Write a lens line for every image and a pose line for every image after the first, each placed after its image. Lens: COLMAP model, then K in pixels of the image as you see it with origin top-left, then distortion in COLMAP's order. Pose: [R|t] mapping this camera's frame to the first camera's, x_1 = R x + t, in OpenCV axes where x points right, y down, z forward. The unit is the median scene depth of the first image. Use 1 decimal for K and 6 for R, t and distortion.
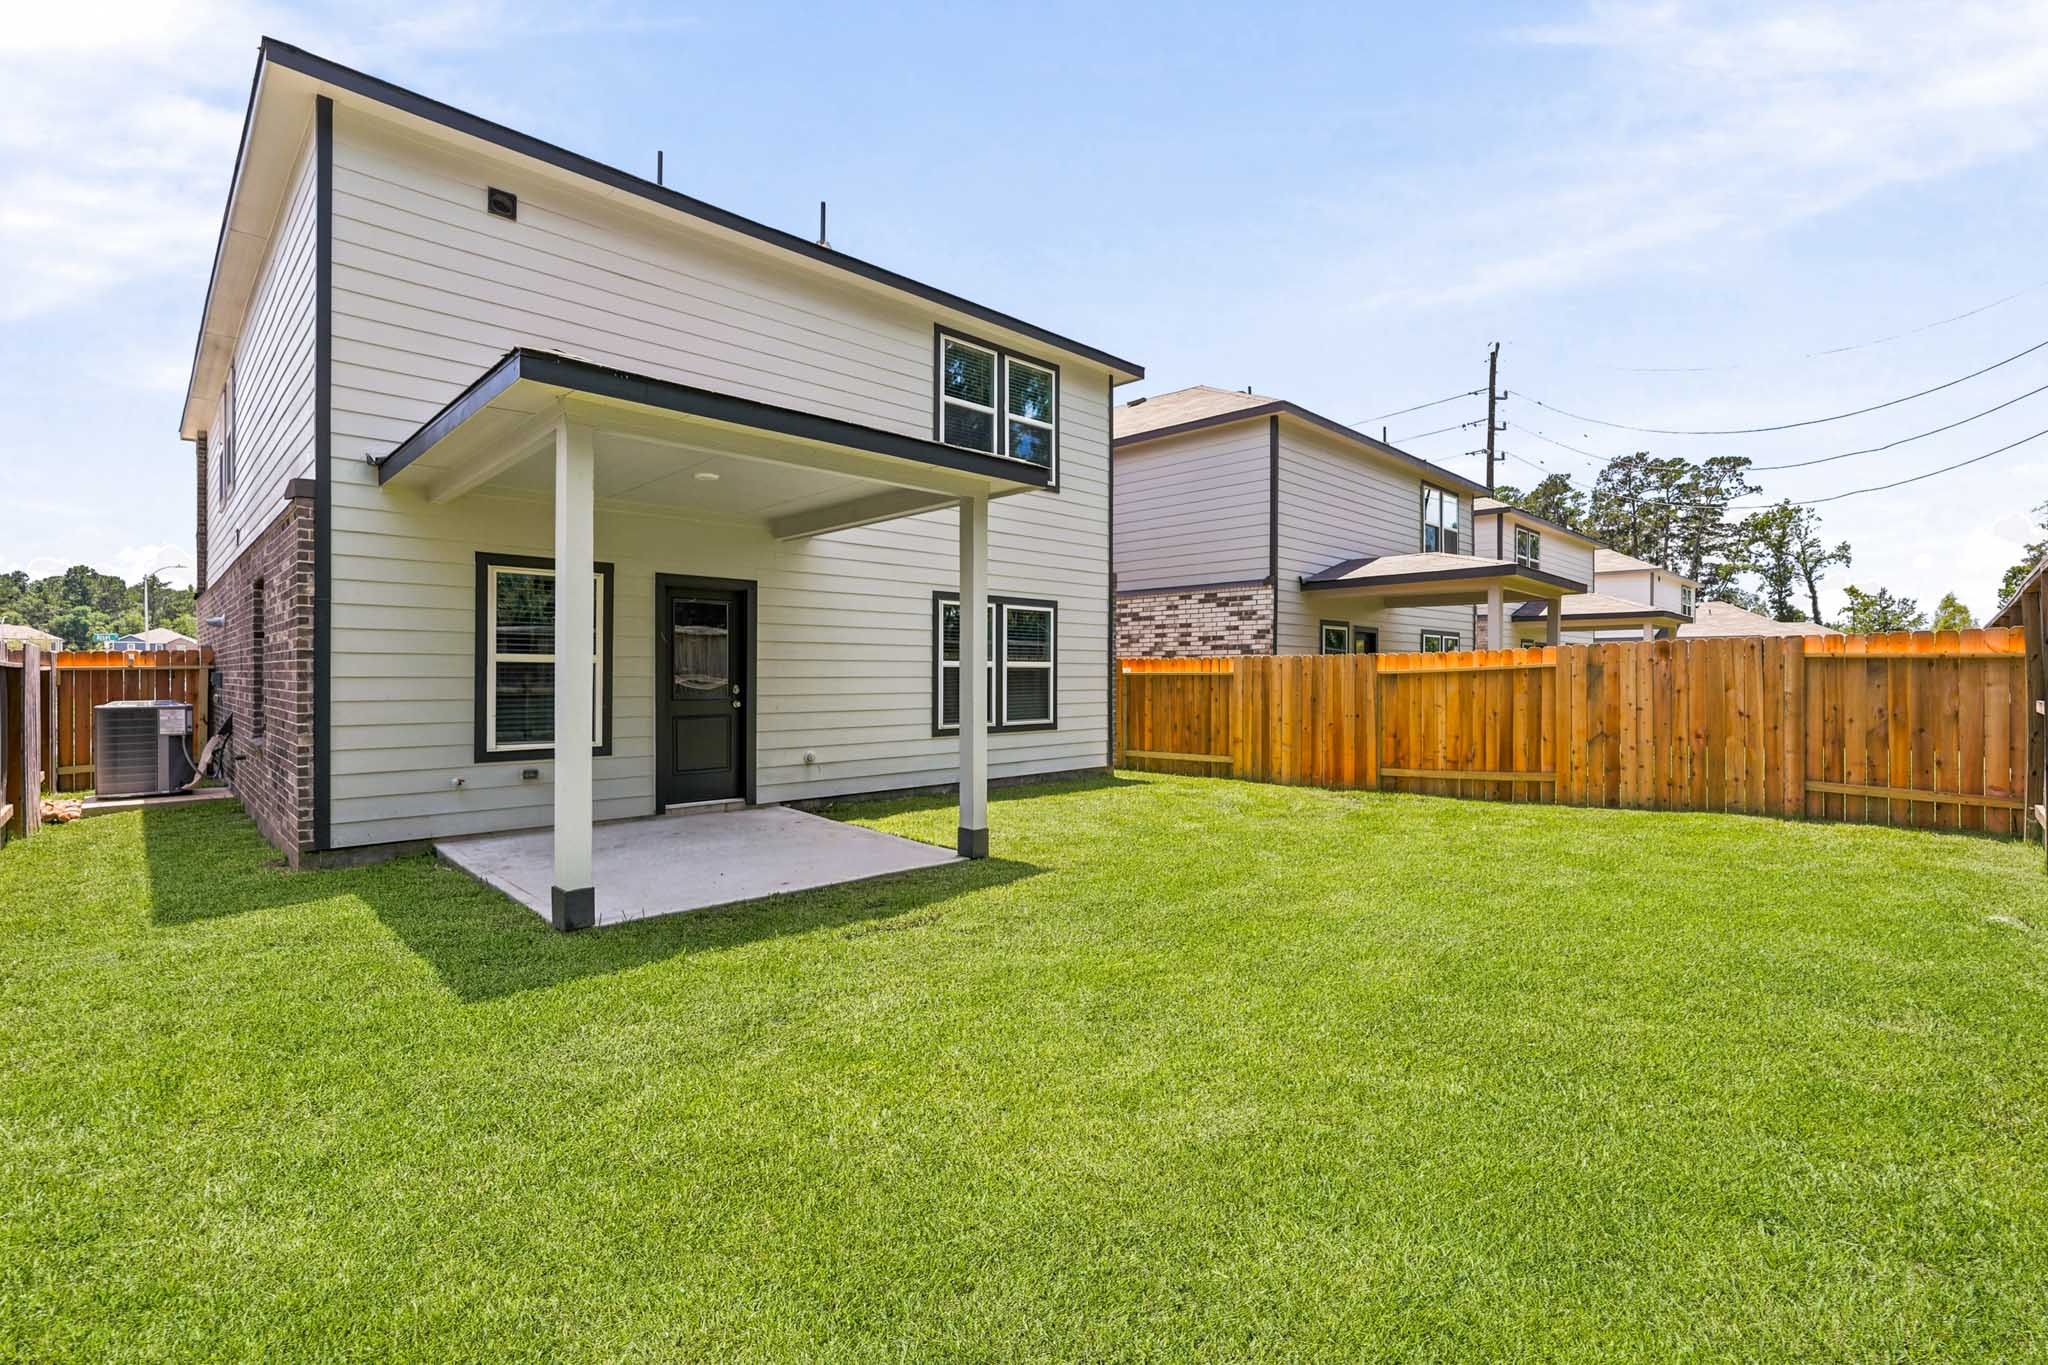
lens RADIAL K [[899.8, 0, 1021.0], [0, 899.8, 689.2], [0, 0, 1]] dist [-0.018759, 0.008925]
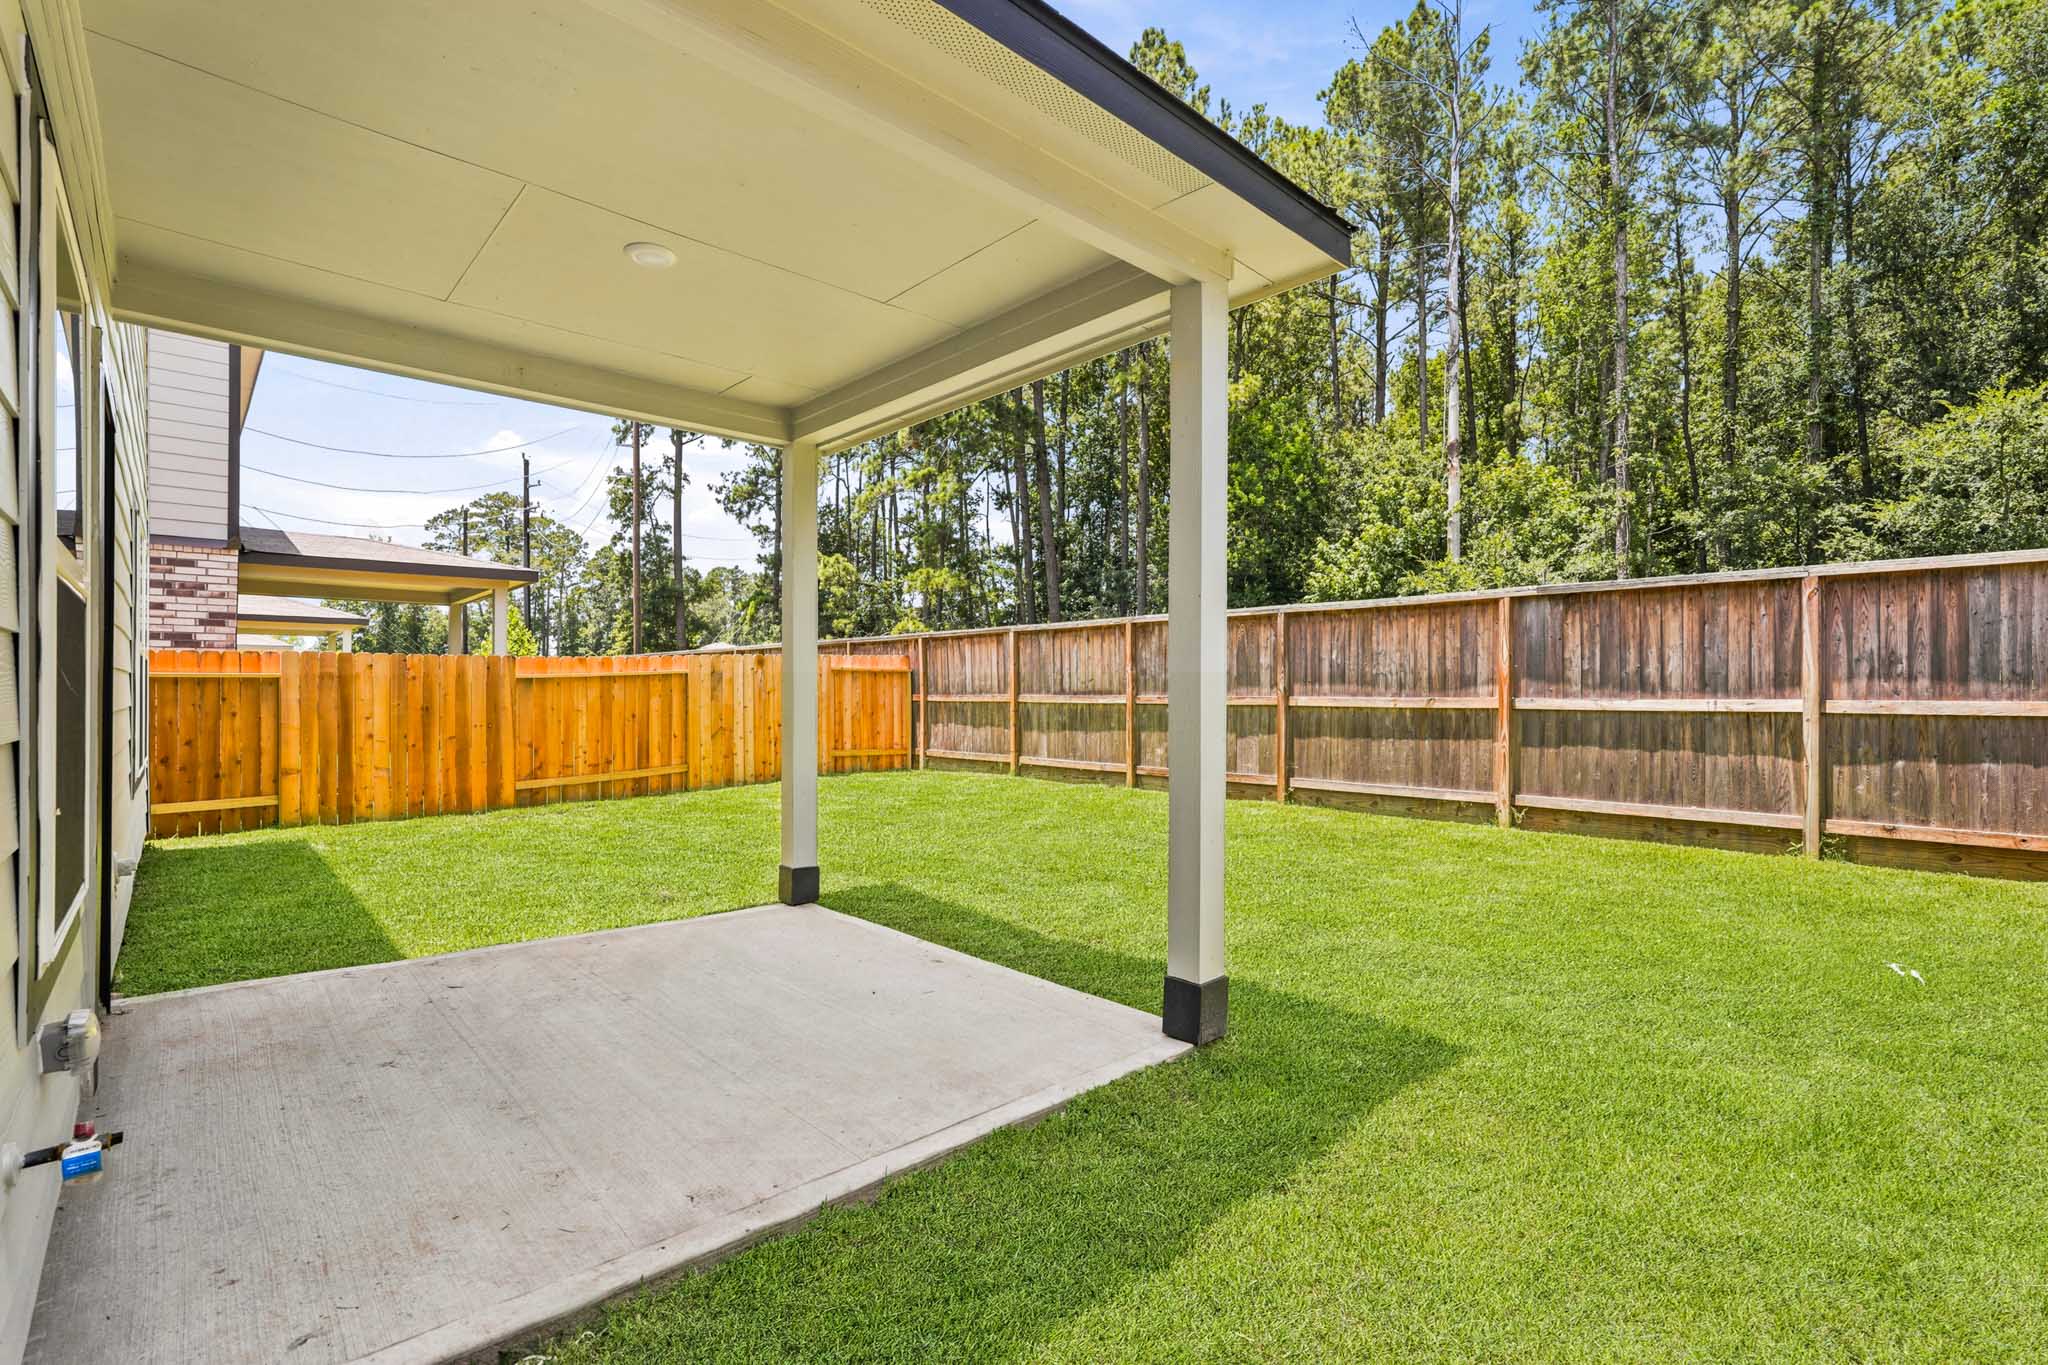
lens RADIAL K [[899.8, 0, 1021.0], [0, 899.8, 689.2], [0, 0, 1]] dist [-0.018759, 0.008925]
pose [[0.041697, -0.002760, 0.999126, -0.500909], [0.014960, 0.999886, 0.002138, -0.000228], [-0.999018, 0.014857, 0.041734, 0.464290]]
